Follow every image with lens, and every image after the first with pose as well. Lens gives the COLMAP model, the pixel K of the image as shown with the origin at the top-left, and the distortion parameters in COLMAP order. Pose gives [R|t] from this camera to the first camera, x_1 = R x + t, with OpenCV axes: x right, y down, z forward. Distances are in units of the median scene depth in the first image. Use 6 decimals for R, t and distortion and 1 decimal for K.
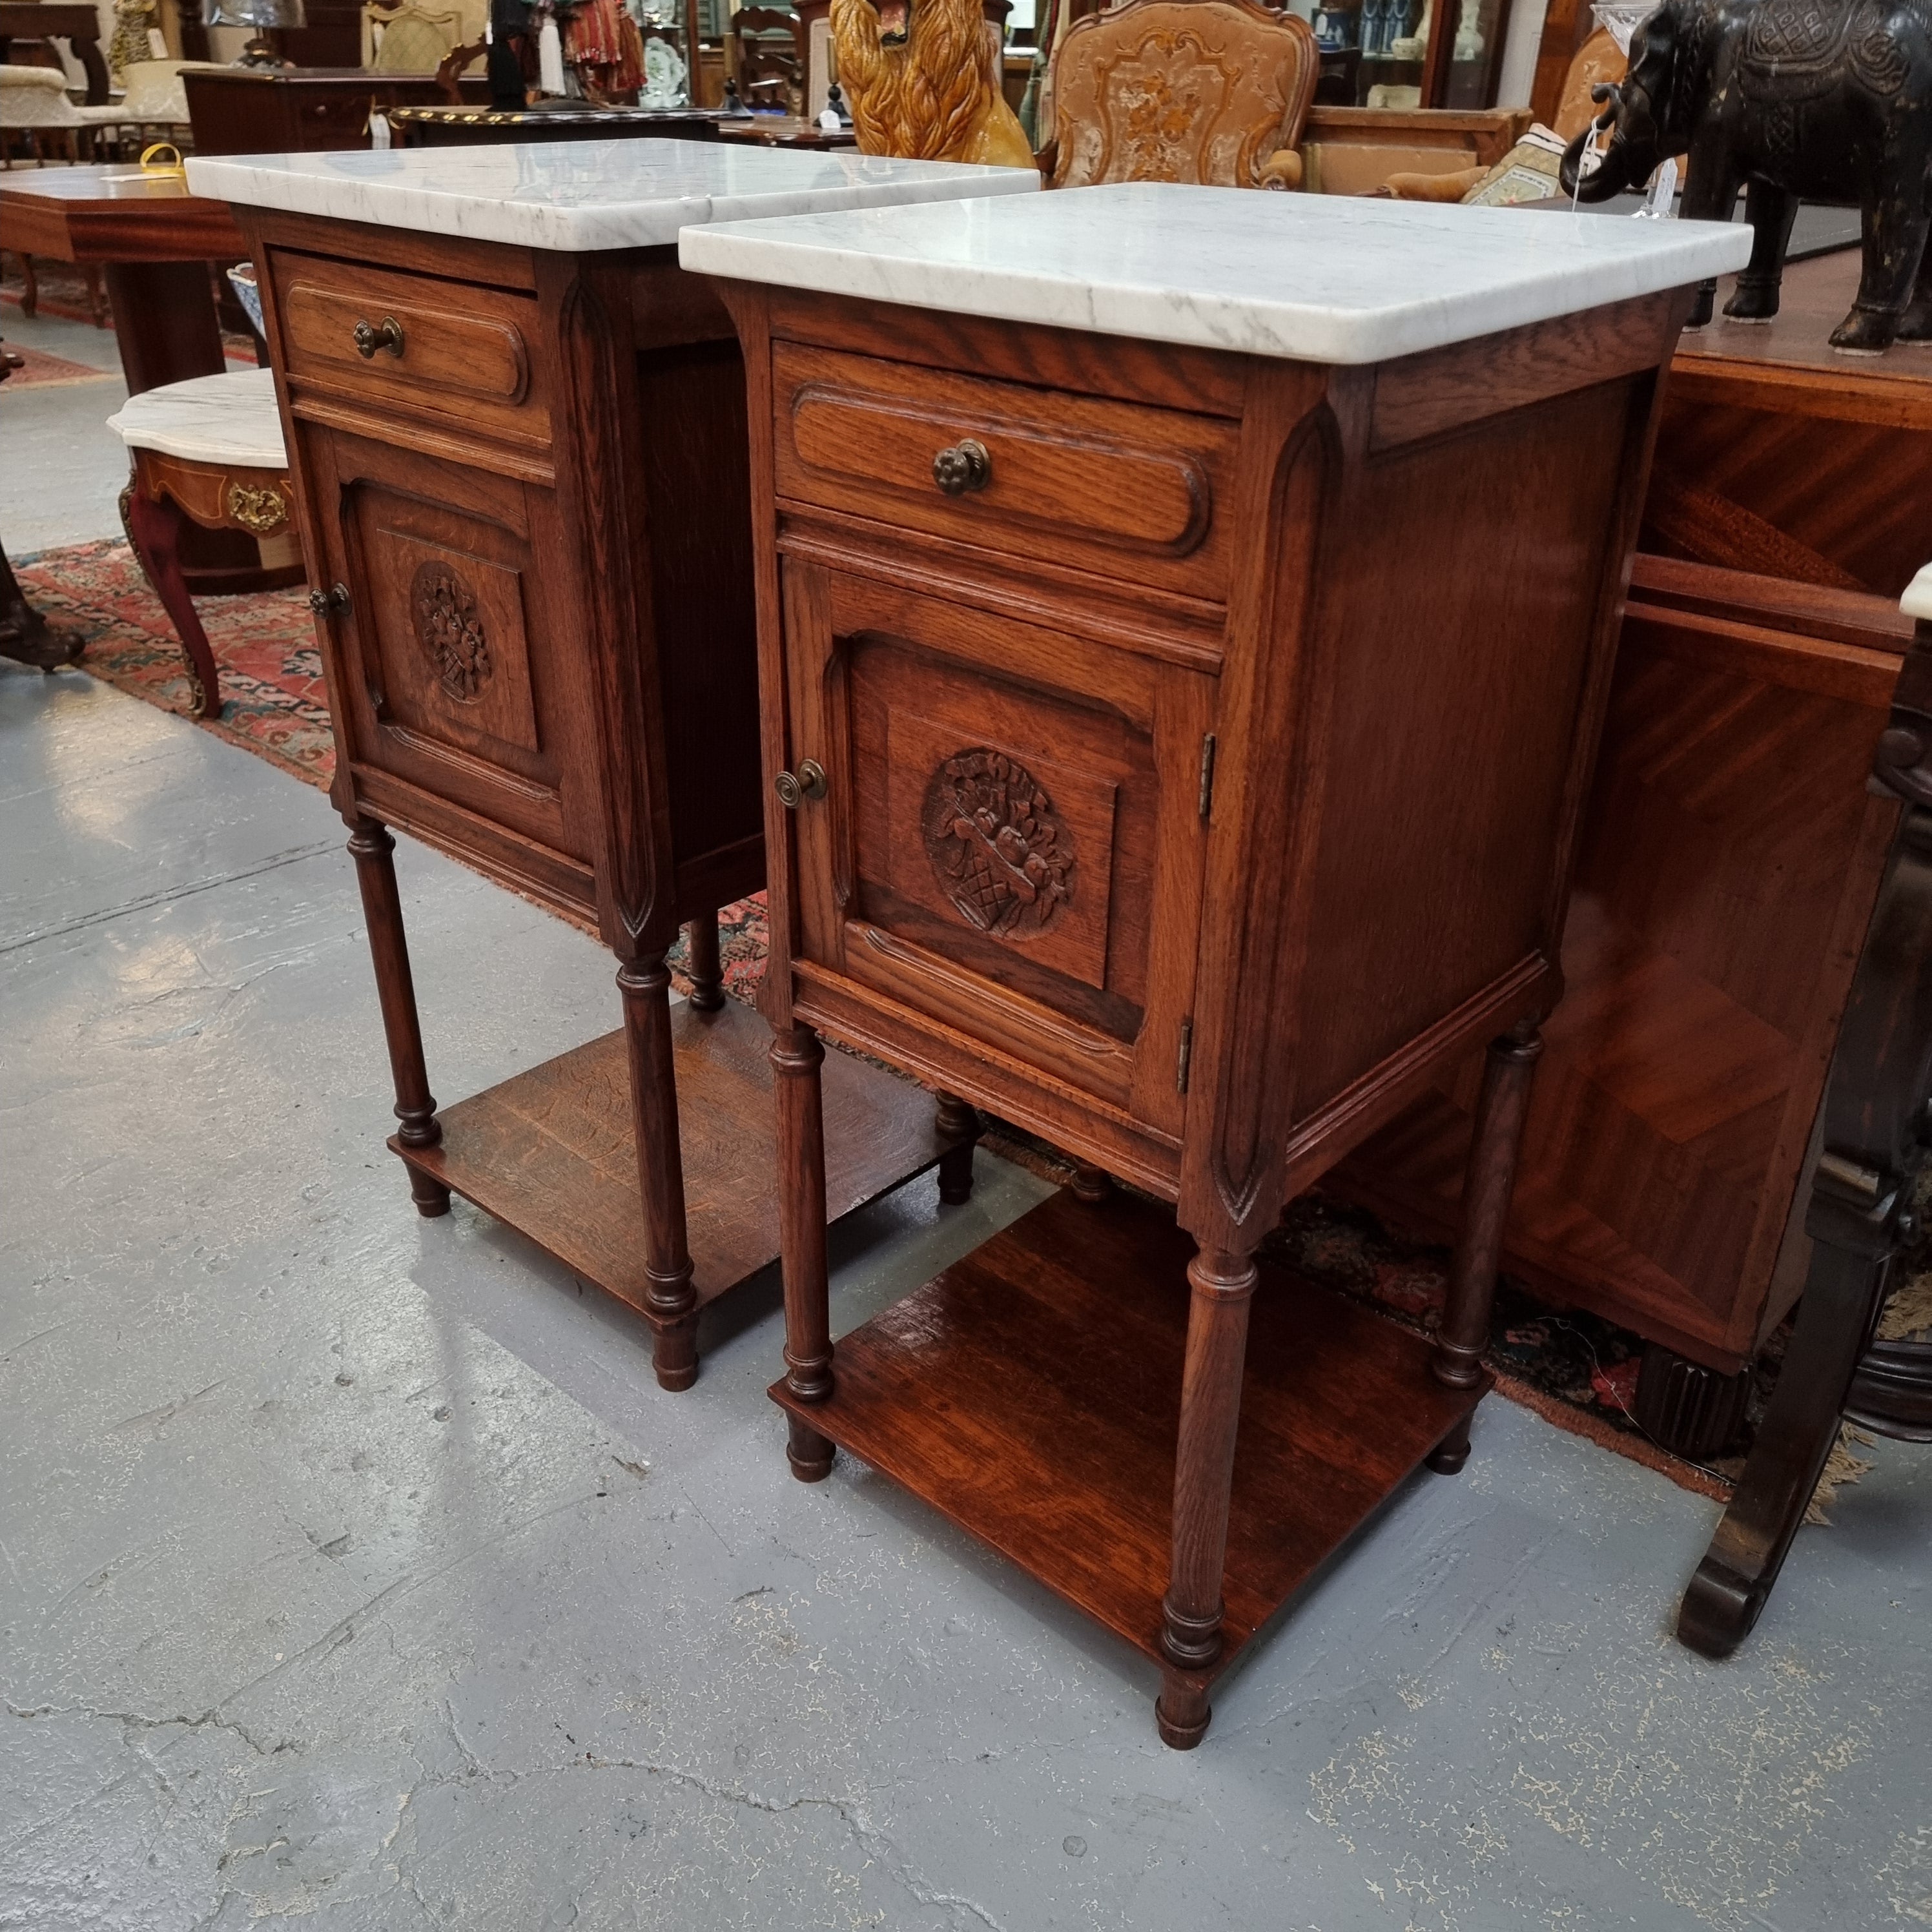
lens RADIAL K [[1779.9, 0, 966.0], [0, 1779.9, 966.0], [0, 0, 1]] dist [0.089488, -0.087496]
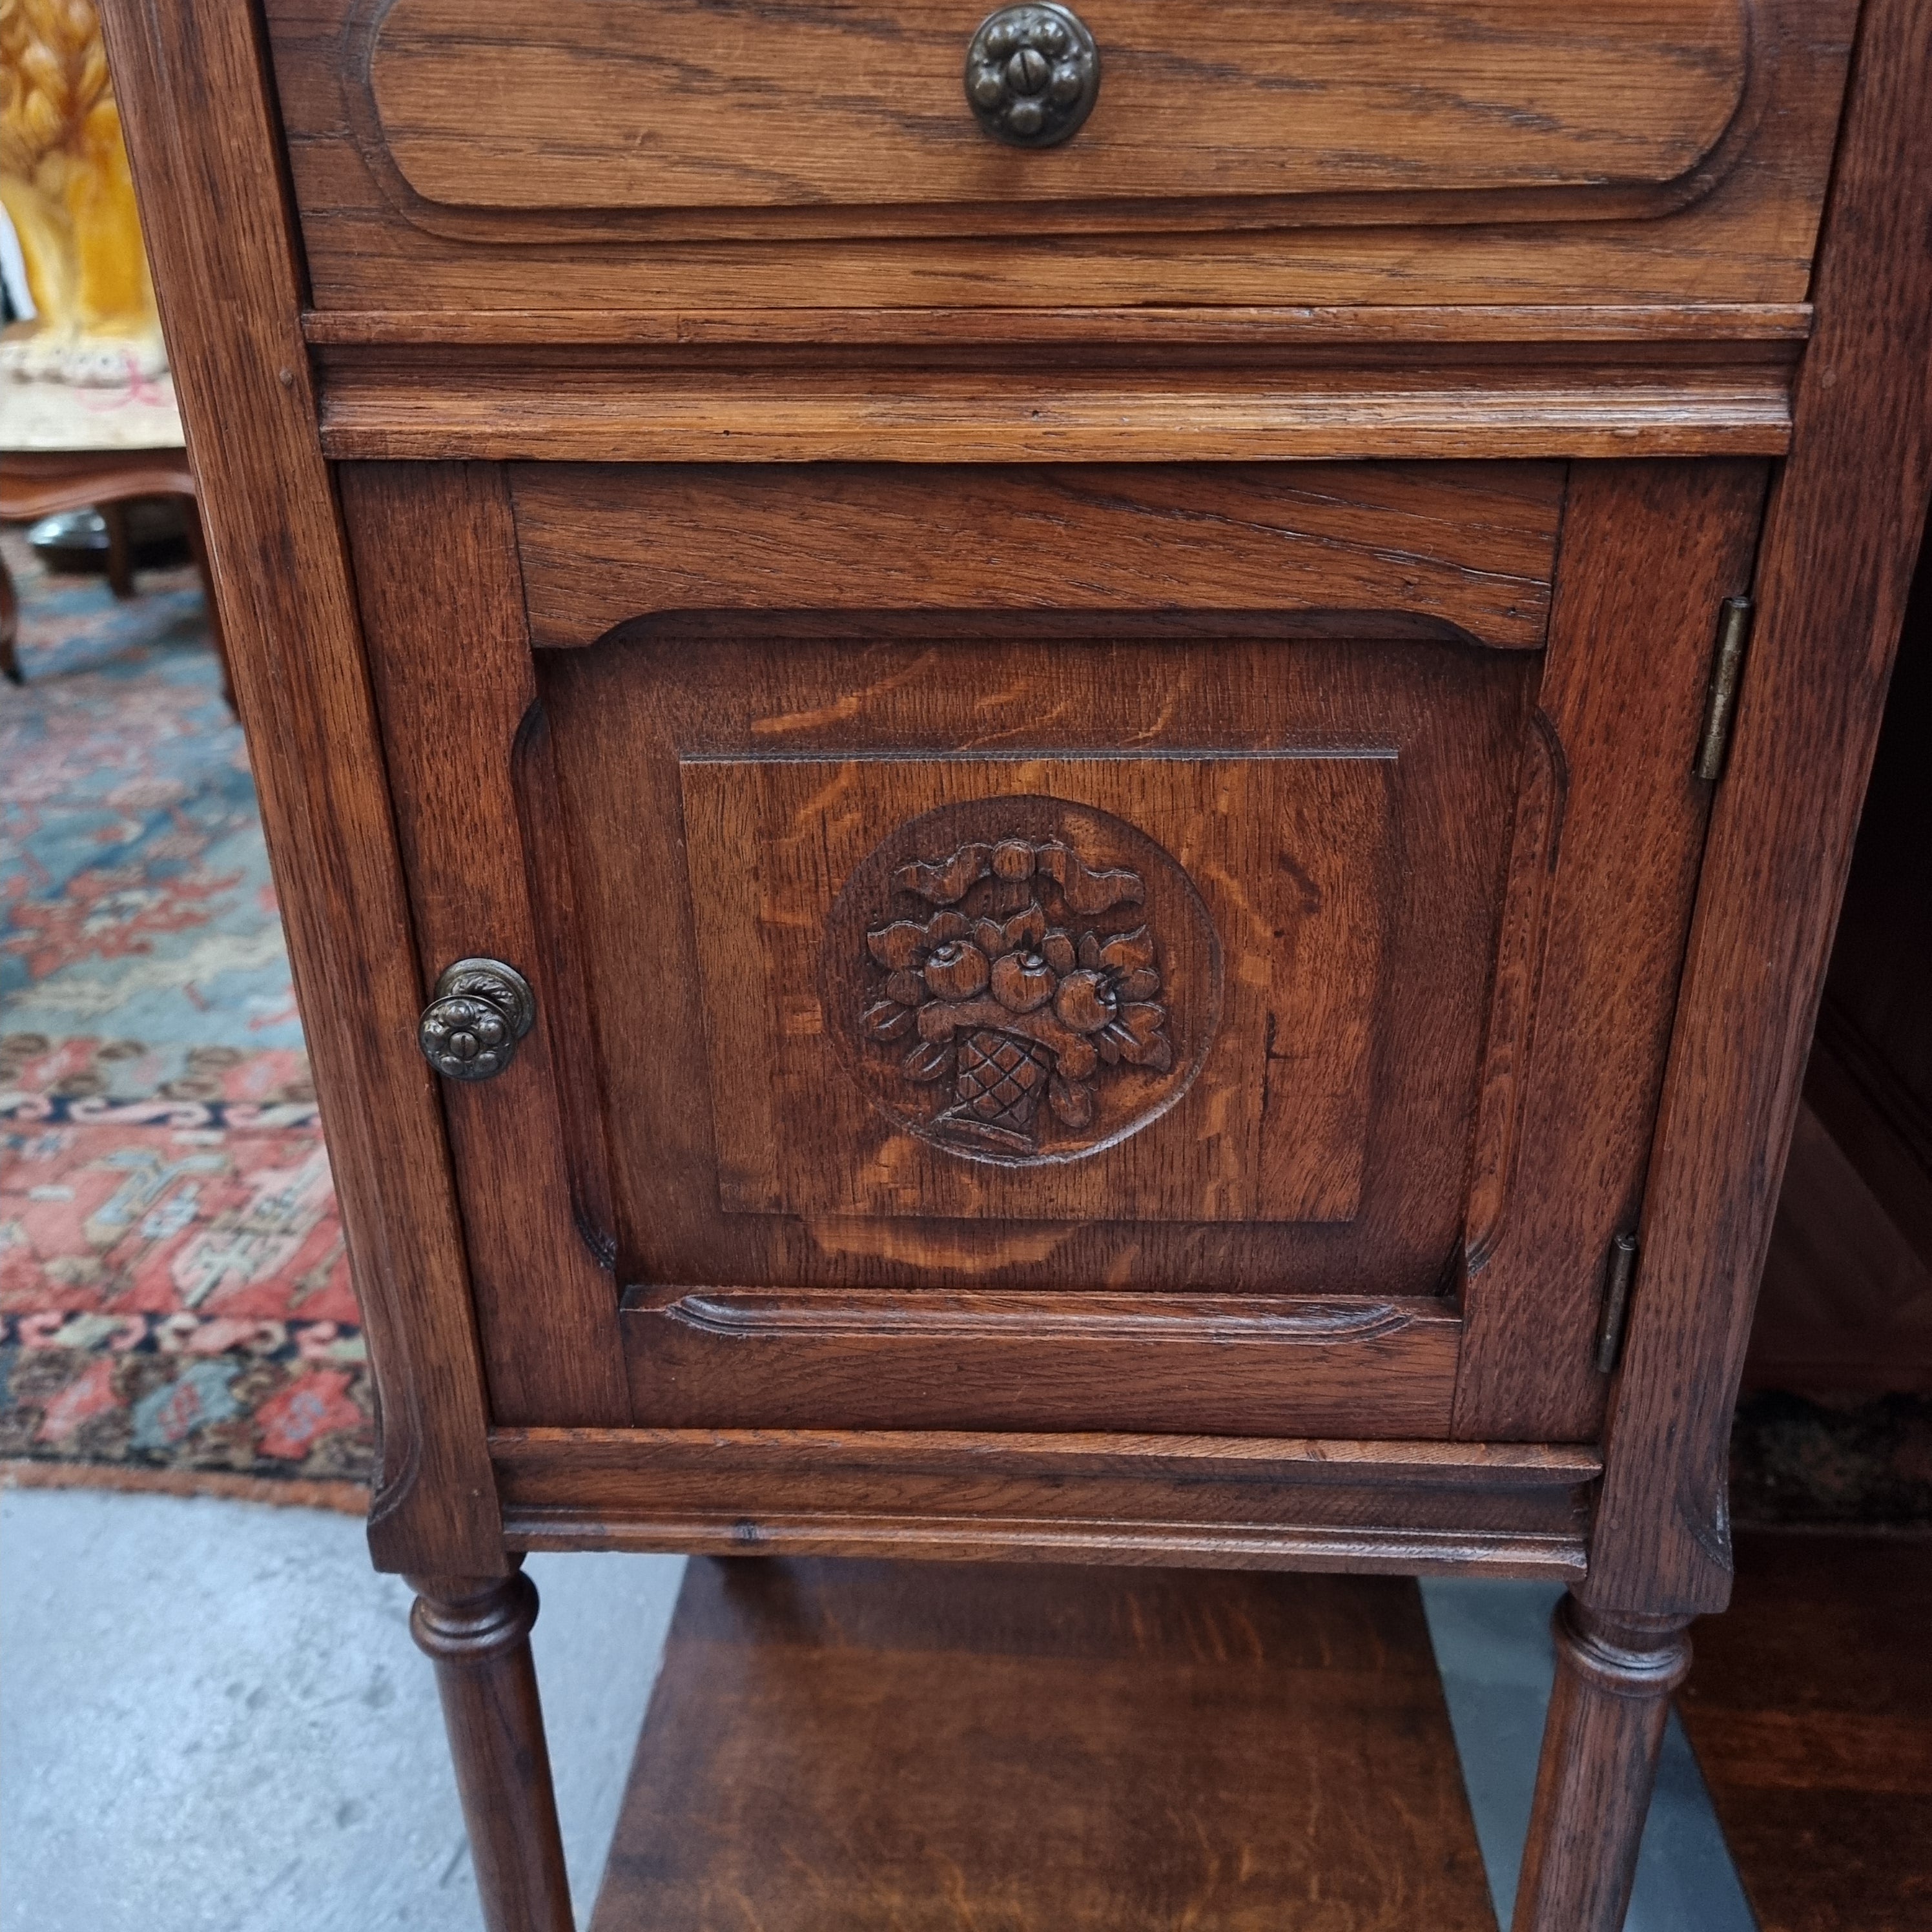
lens RADIAL K [[1814.1, 0, 982.0], [0, 1814.1, 980.4], [0, 0, 1]] dist [0.069803, -0.075087]
pose [[0.777650, -0.296663, 0.554303, -0.634081], [0.314358, 0.947020, 0.065823, -0.276138], [-0.544463, 0.123062, 0.829708, 0.925300]]
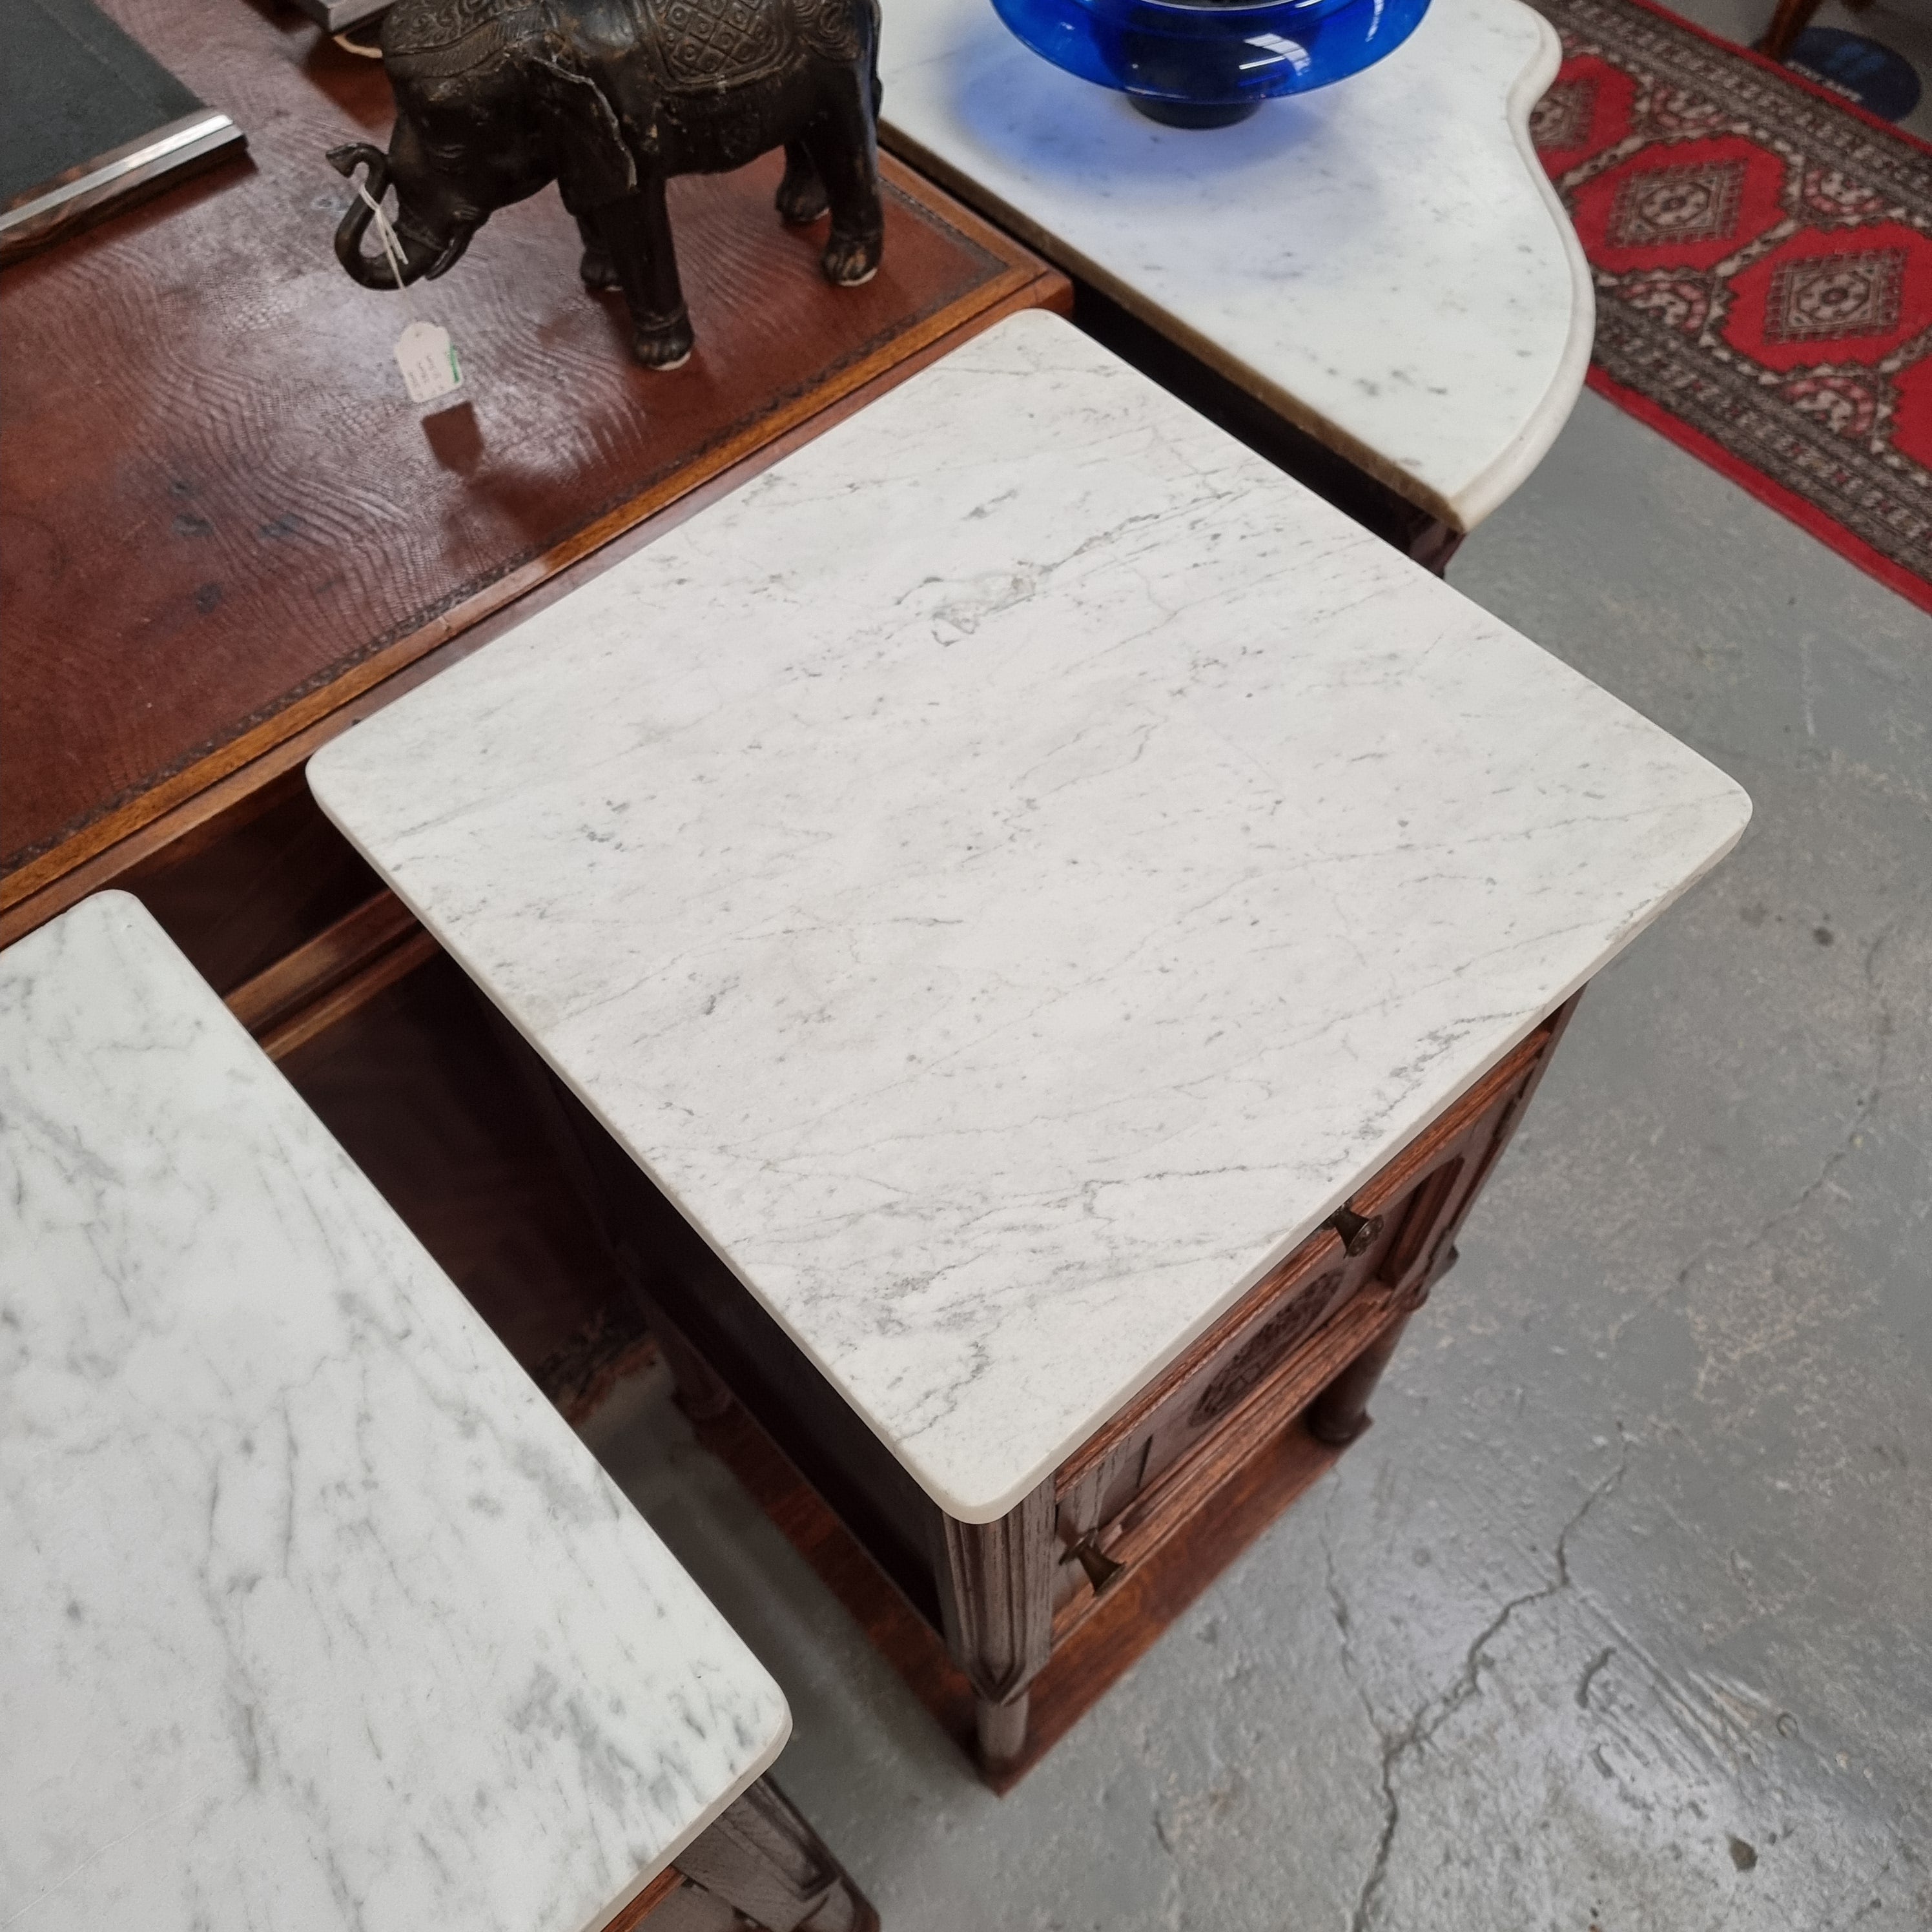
lens RADIAL K [[1784.4, 0, 970.7], [0, 1784.4, 938.0], [0, 0, 1]] dist [0.081335, -0.067389]
pose [[0.106545, -0.850105, 0.515722, -0.297794], [0.489895, 0.496232, 0.716768, -0.911611], [-0.865246, 0.176282, 0.469333, 0.665437]]
